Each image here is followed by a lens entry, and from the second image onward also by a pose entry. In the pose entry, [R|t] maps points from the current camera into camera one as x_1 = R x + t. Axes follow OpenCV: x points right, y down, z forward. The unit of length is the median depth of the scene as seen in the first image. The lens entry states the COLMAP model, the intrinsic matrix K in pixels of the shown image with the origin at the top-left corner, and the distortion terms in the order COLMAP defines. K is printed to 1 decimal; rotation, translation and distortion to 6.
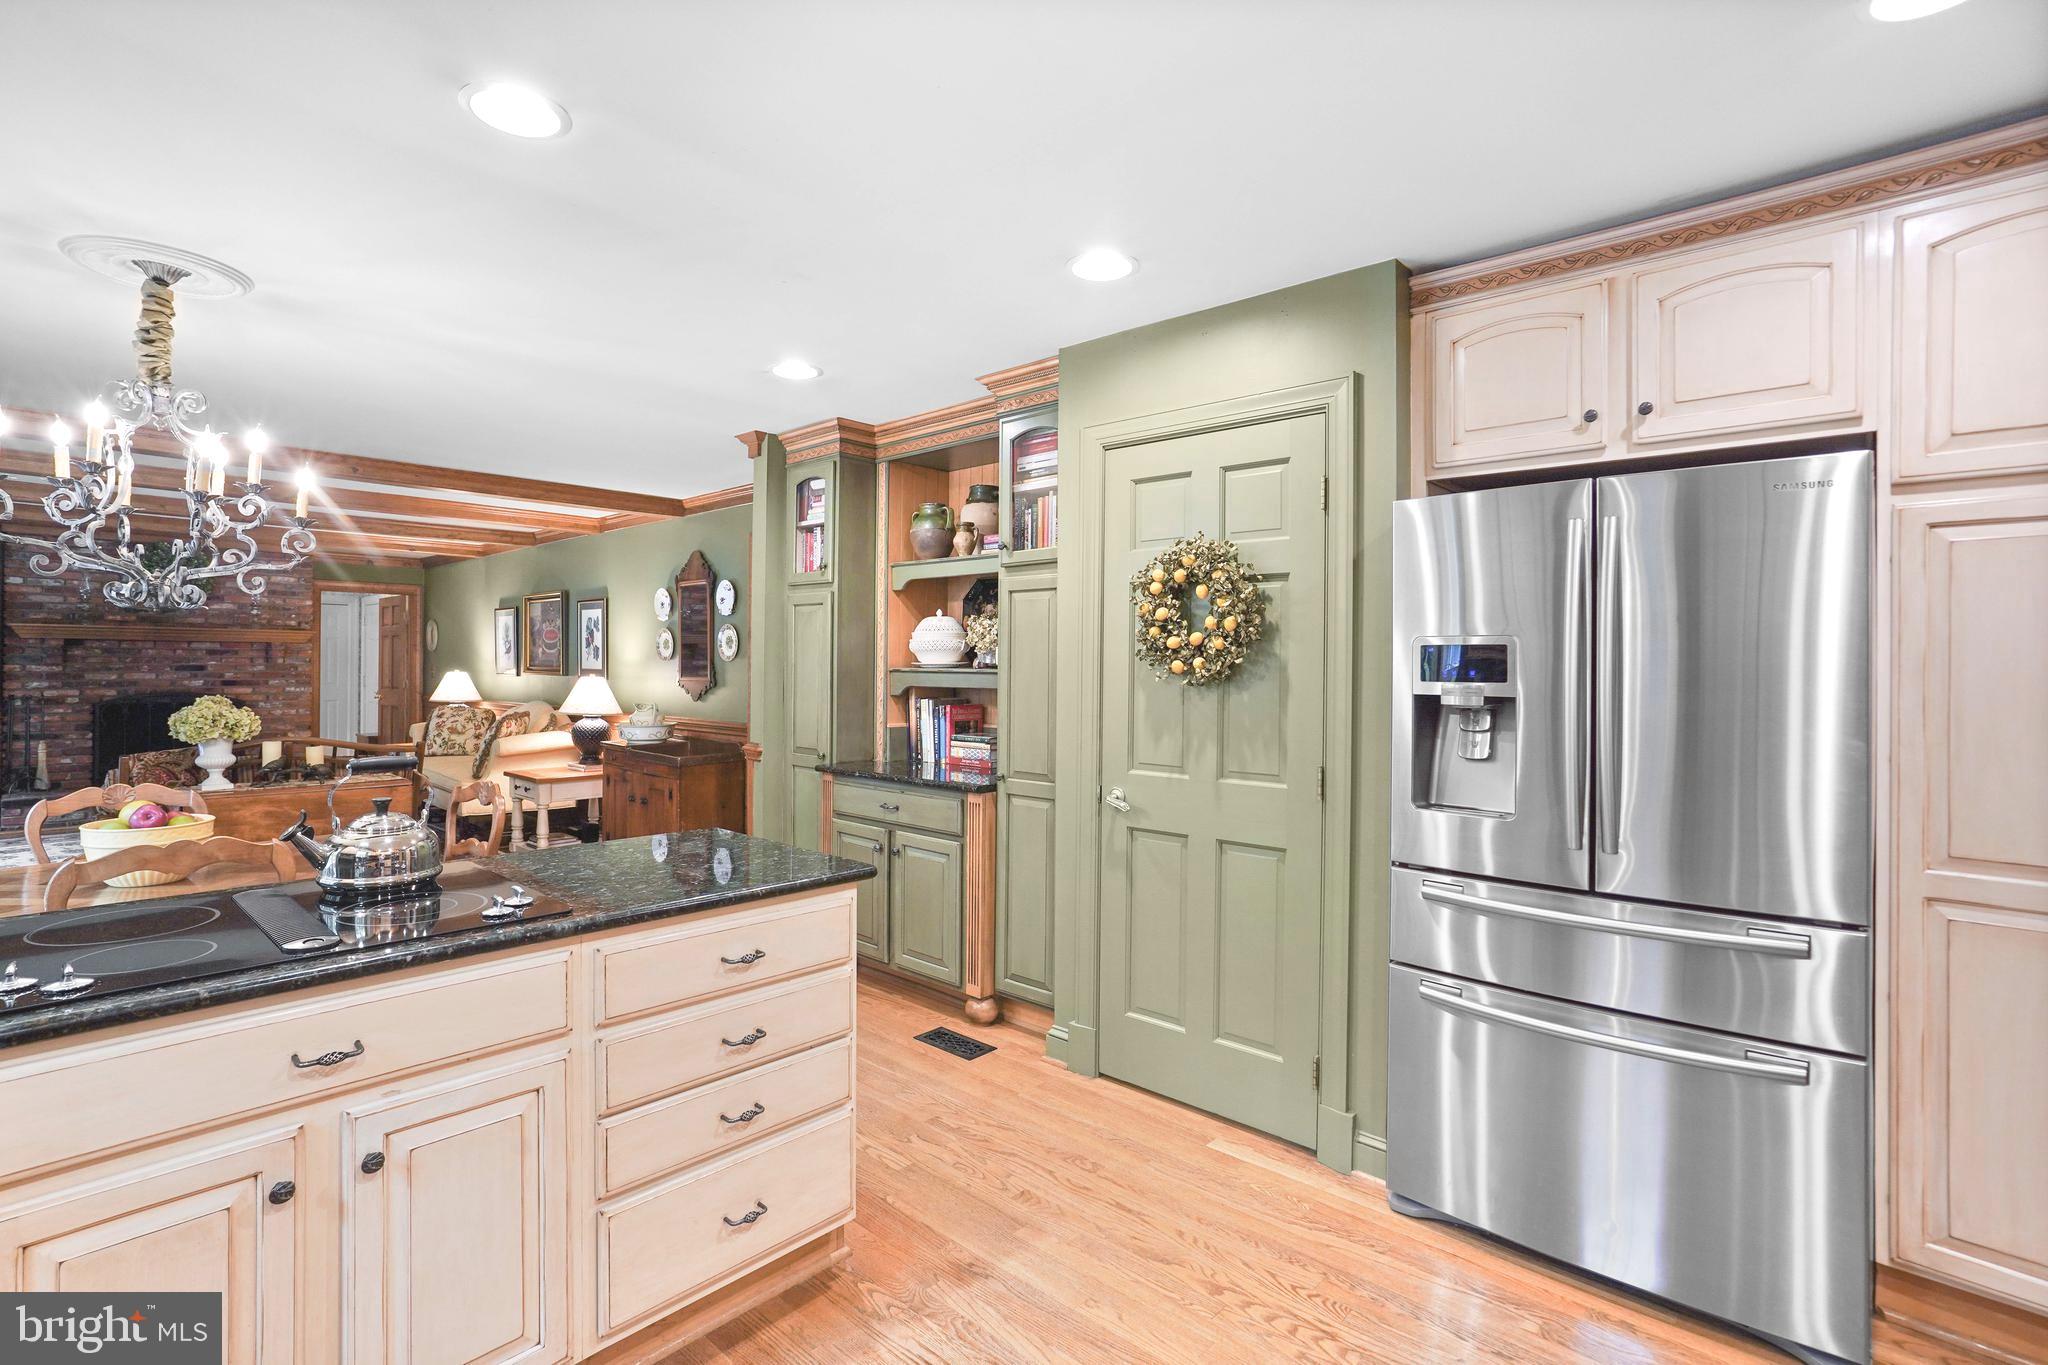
lens RADIAL K [[967.6, 0, 1021.4], [0, 967.6, 665.6], [0, 0, 1]] dist [-0.048632, 0.021637]
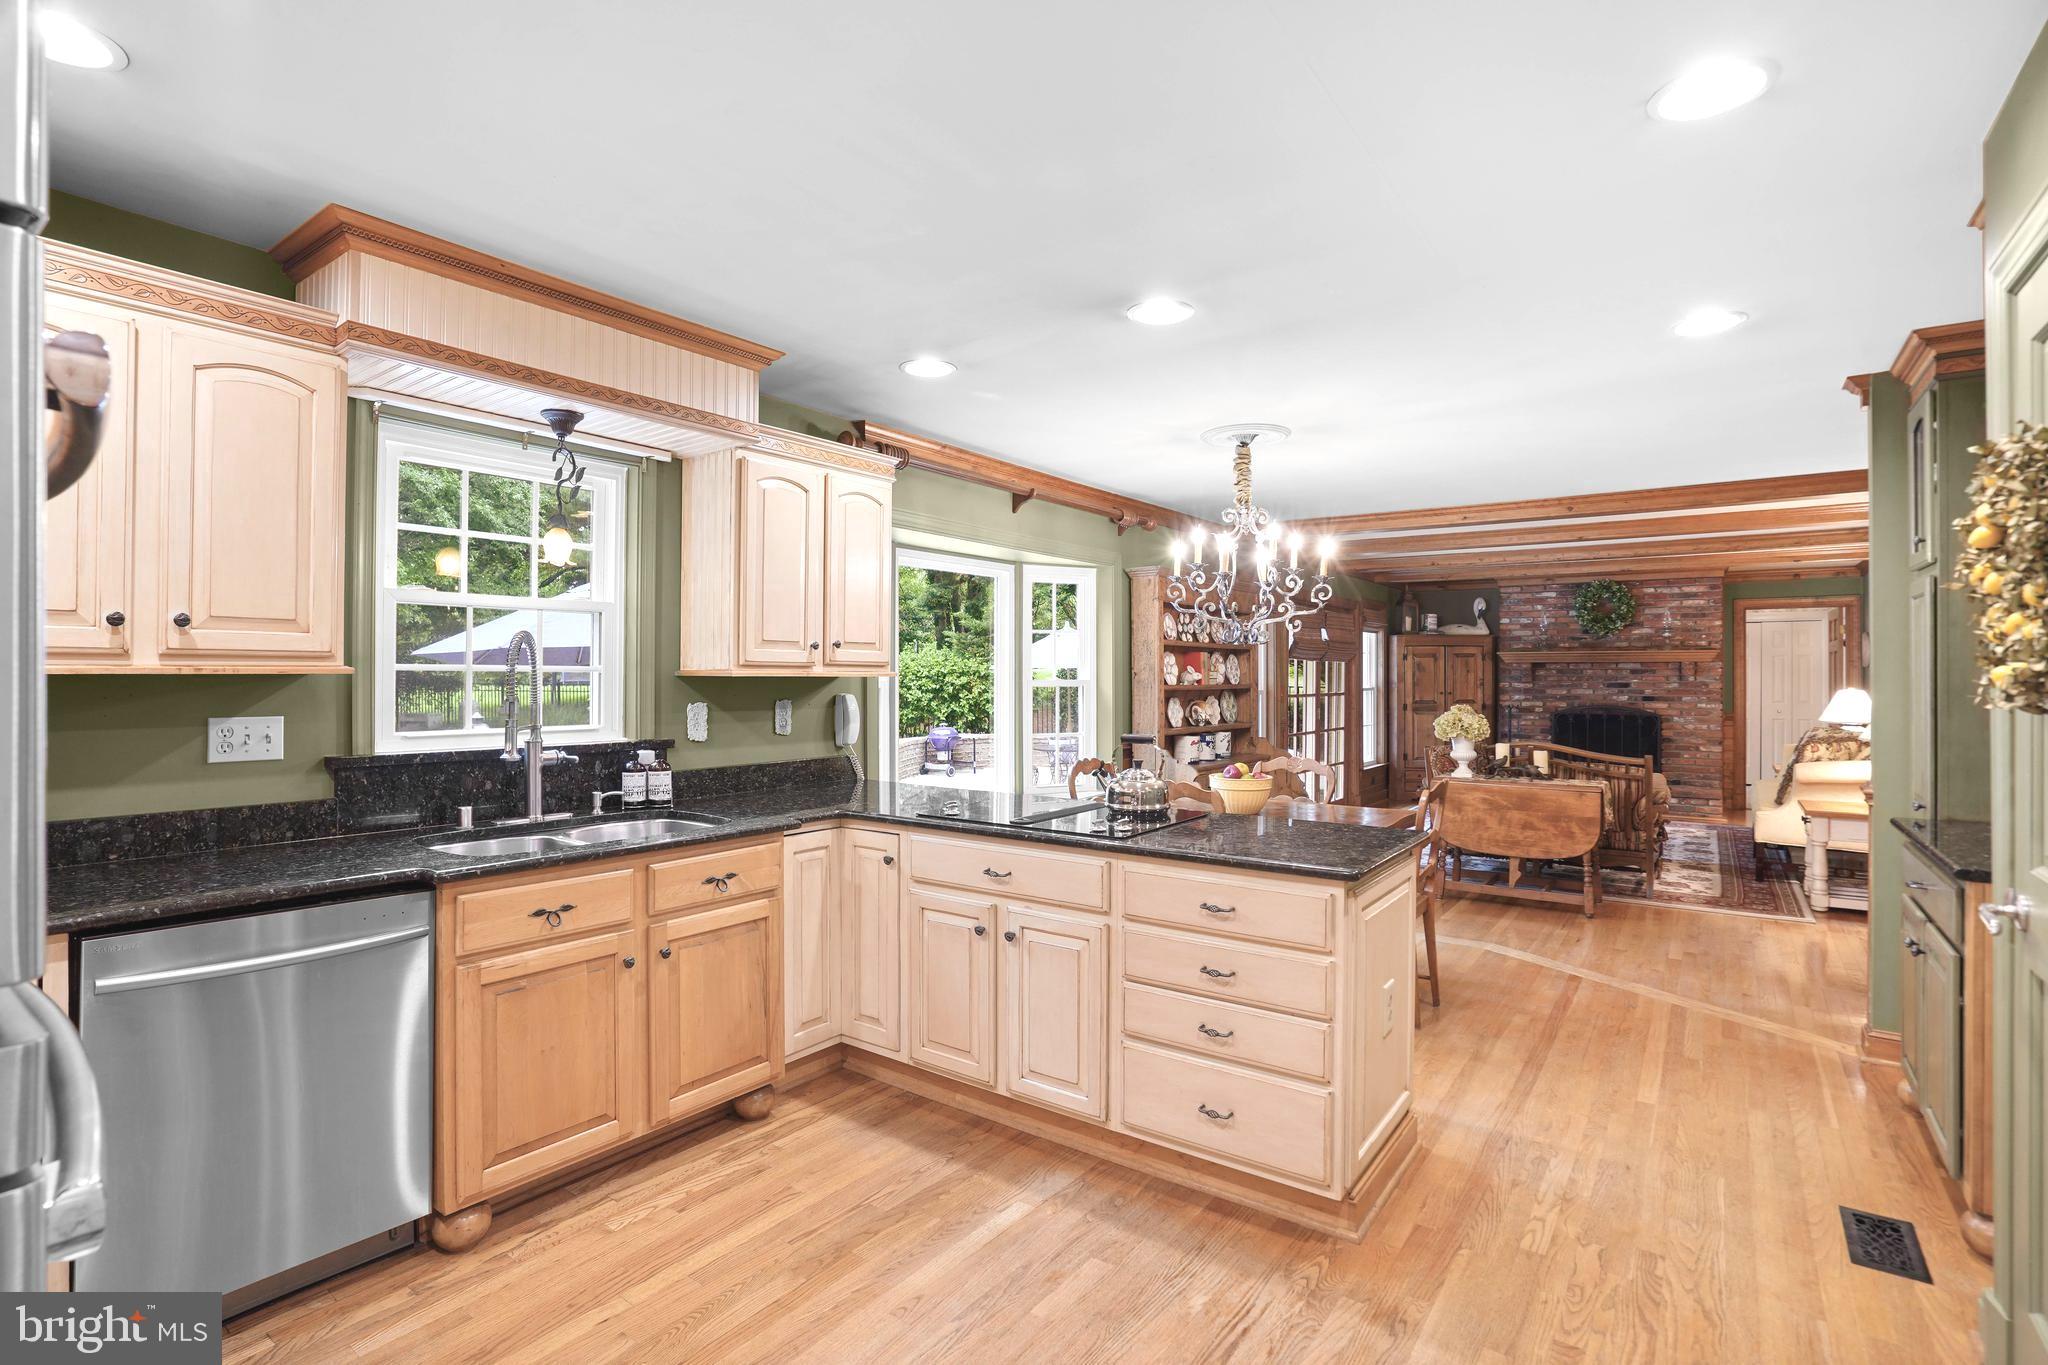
lens RADIAL K [[967.6, 0, 1021.4], [0, 967.6, 665.6], [0, 0, 1]] dist [-0.048632, 0.021637]
pose [[0.109472, -0.018349, -0.993821, 0.230017], [-0.002334, 0.999822, -0.018717, 0.002200], [0.993987, 0.004368, 0.109410, 0.144849]]
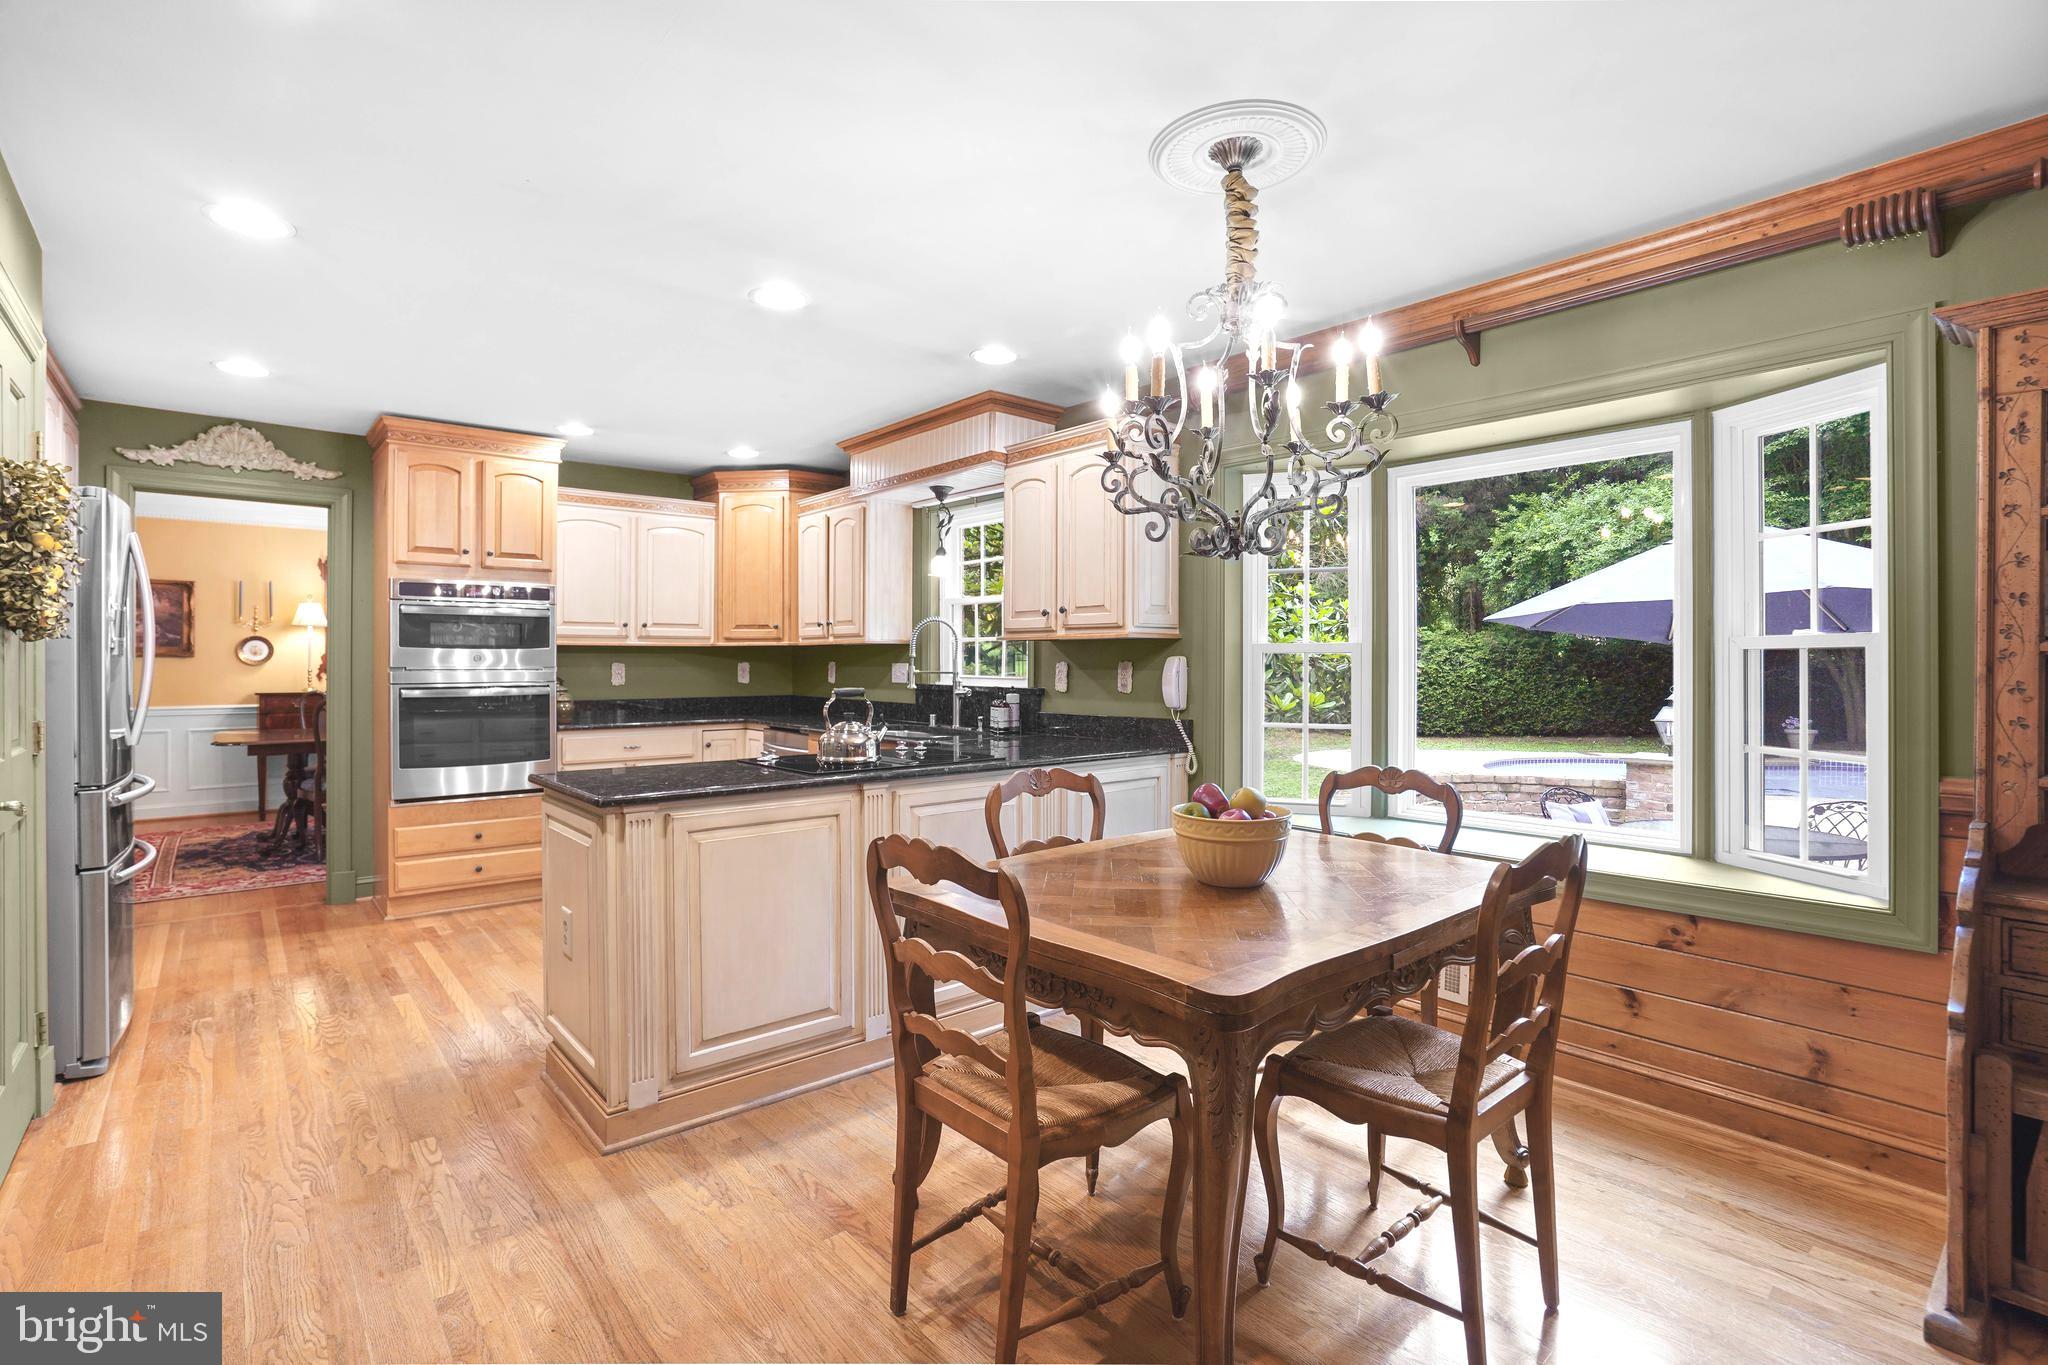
lens RADIAL K [[950.7, 0, 1021.9], [0, 950.7, 668.3], [0, 0, 1]] dist [-0.035768, 0.014696]
pose [[-0.992929, -0.008555, 0.118403, -0.277242], [-0.007583, 0.999934, 0.008653, 0.010409], [-0.118469, 0.007694, -0.992928, 0.618196]]
